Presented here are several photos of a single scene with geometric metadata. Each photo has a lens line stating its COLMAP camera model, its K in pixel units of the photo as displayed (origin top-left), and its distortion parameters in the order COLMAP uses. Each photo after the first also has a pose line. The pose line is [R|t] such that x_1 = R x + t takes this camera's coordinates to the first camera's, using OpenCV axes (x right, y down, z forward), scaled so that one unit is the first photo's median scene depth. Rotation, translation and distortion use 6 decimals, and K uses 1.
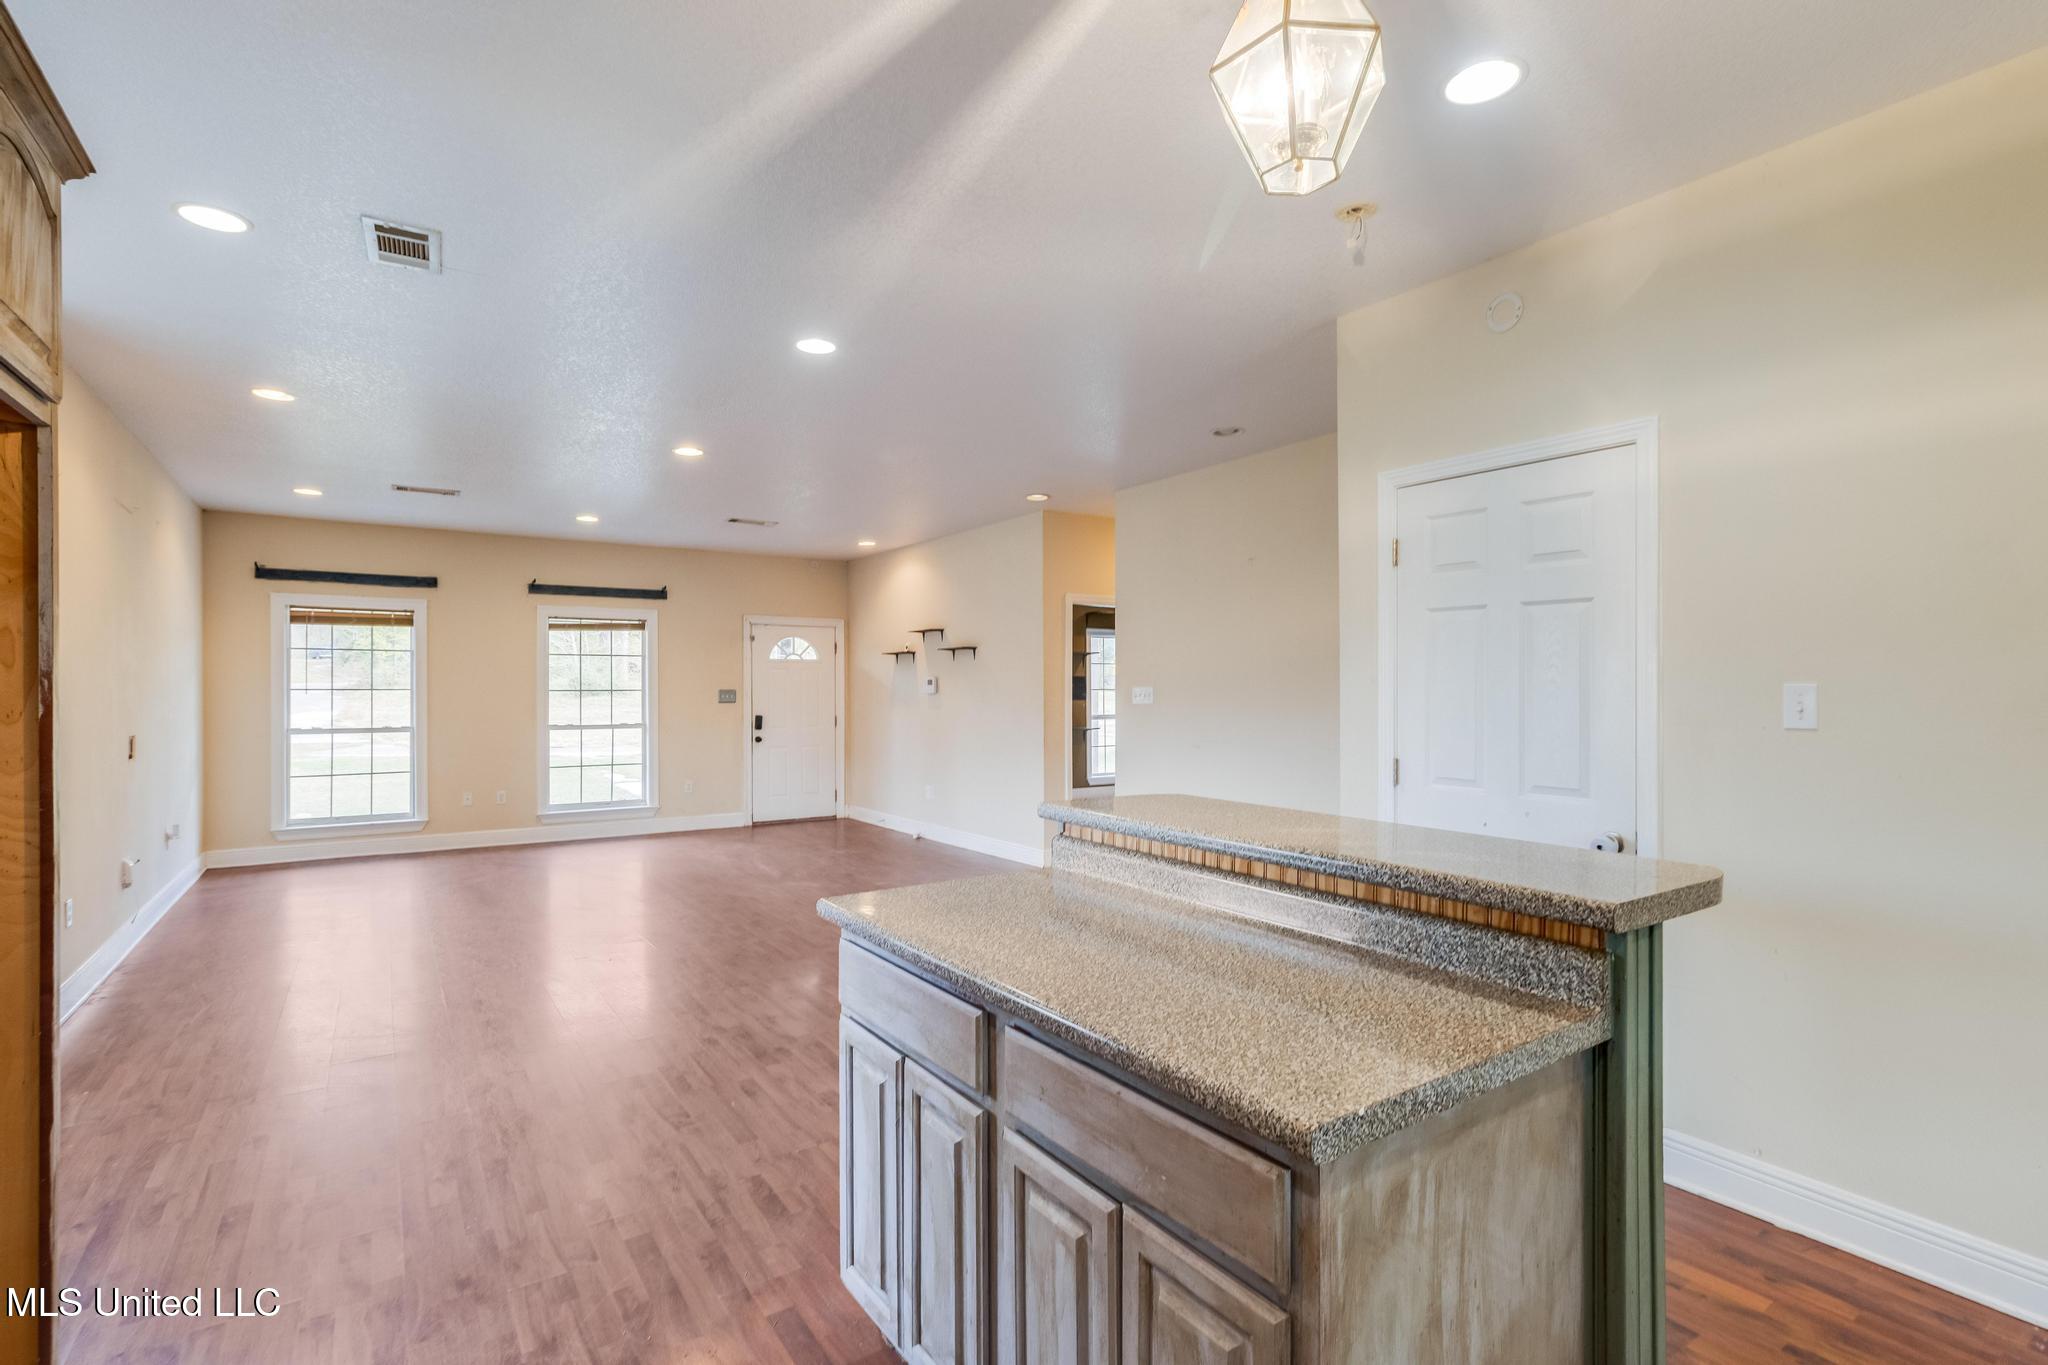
lens RADIAL K [[995.9, 0, 1019.5], [0, 995.9, 687.3], [0, 0, 1]] dist [-0.000020, 0.000169]
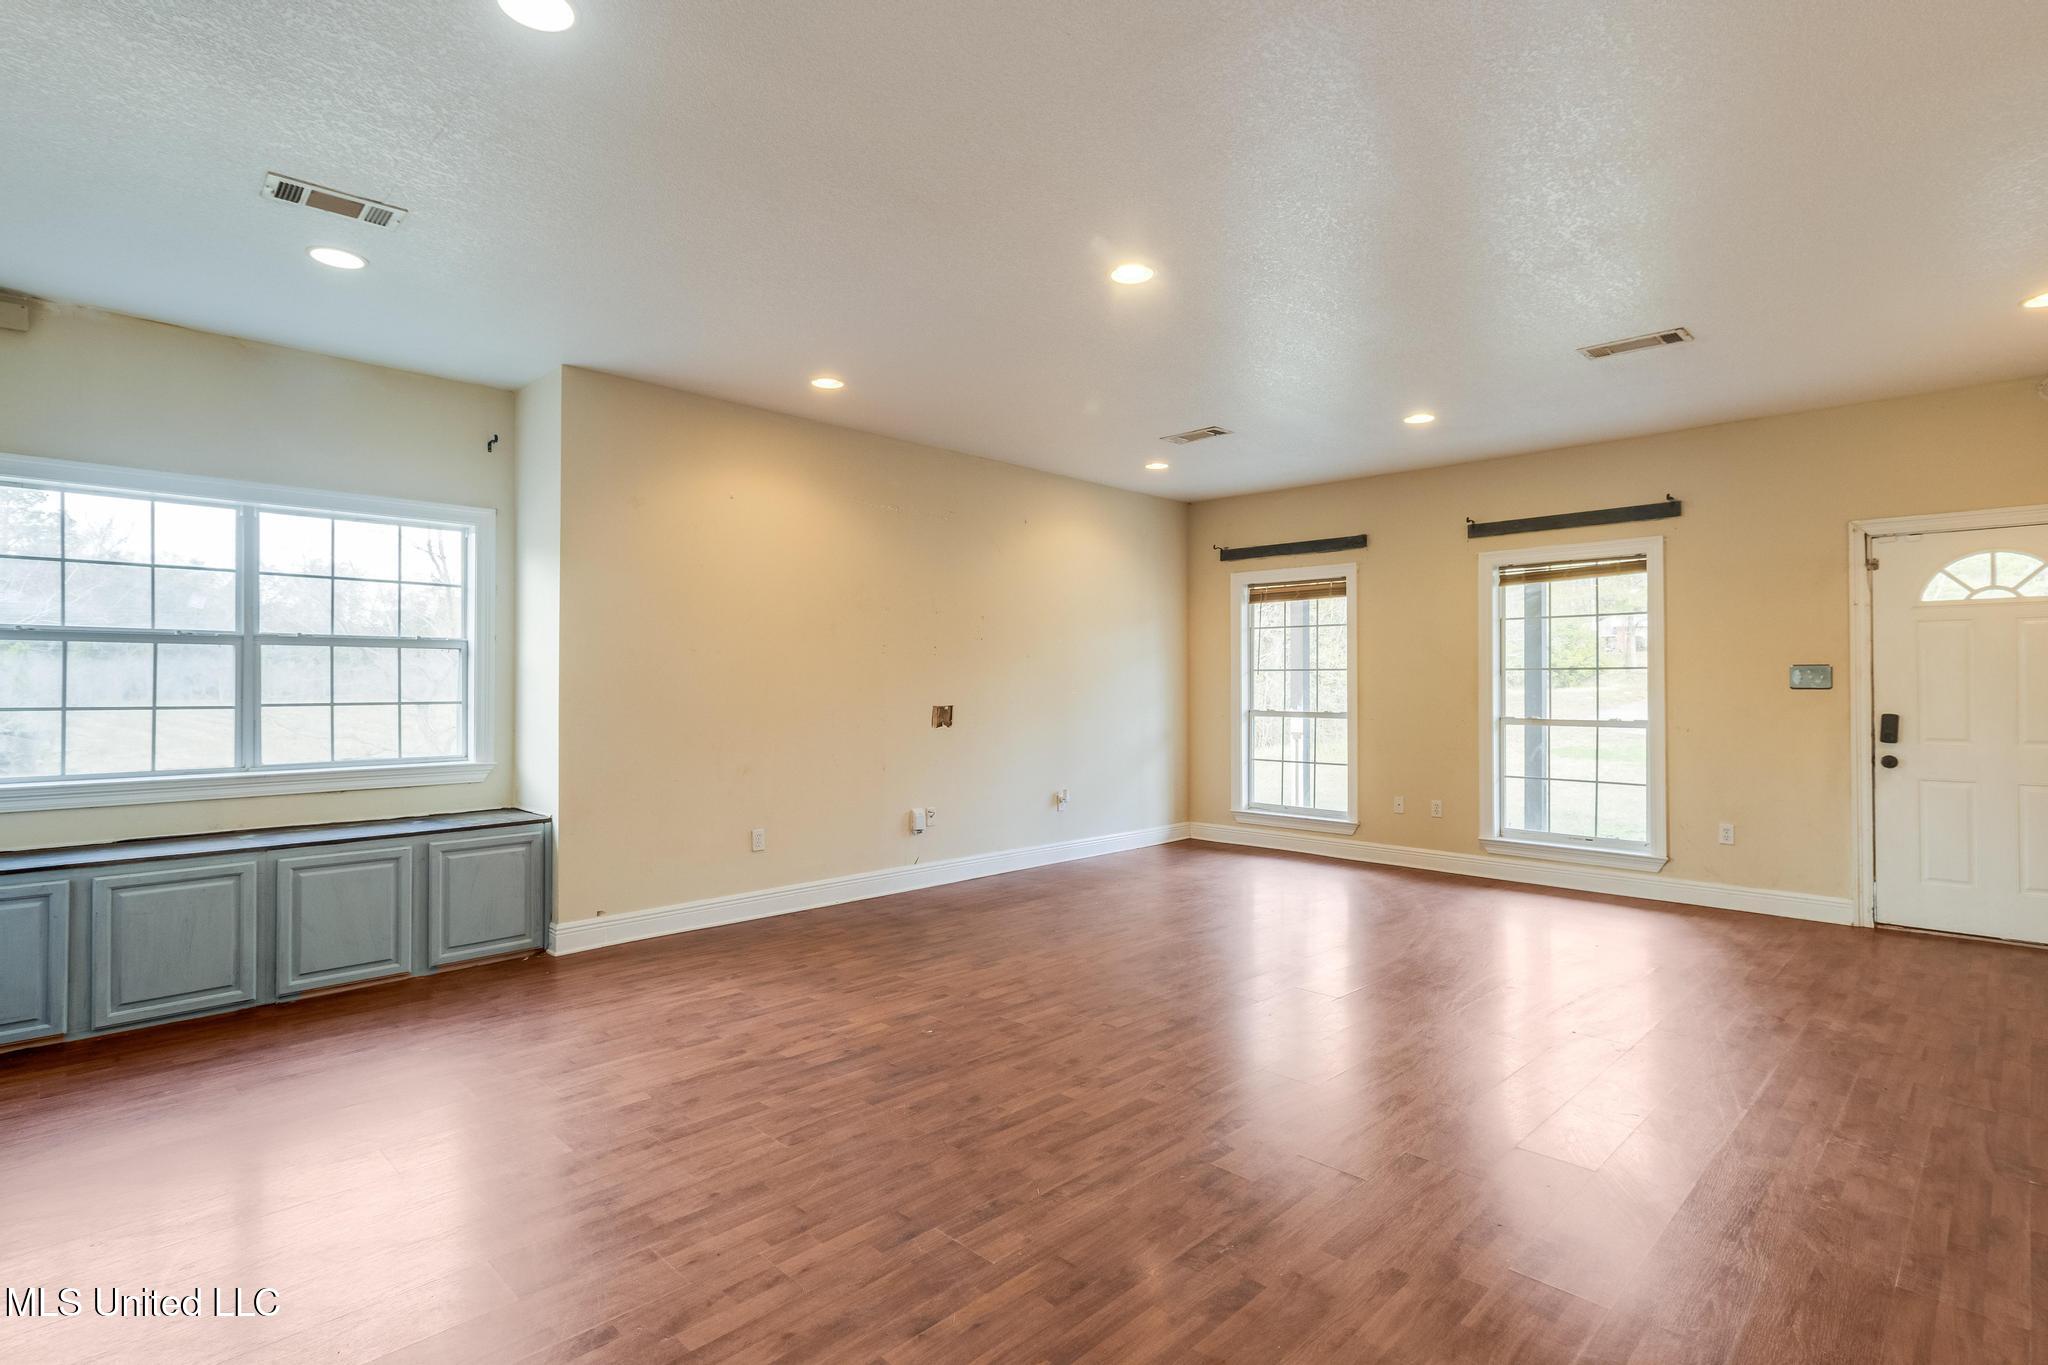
lens RADIAL K [[995.9, 0, 1023.9], [0, 995.9, 676.5], [0, 0, 1]] dist [-0.000020, 0.000169]
pose [[0.193275, -0.007862, -0.981113, 0.170143], [-0.001233, 0.999965, -0.008256, 0.015334], [0.981144, 0.002805, 0.193258, 0.529976]]
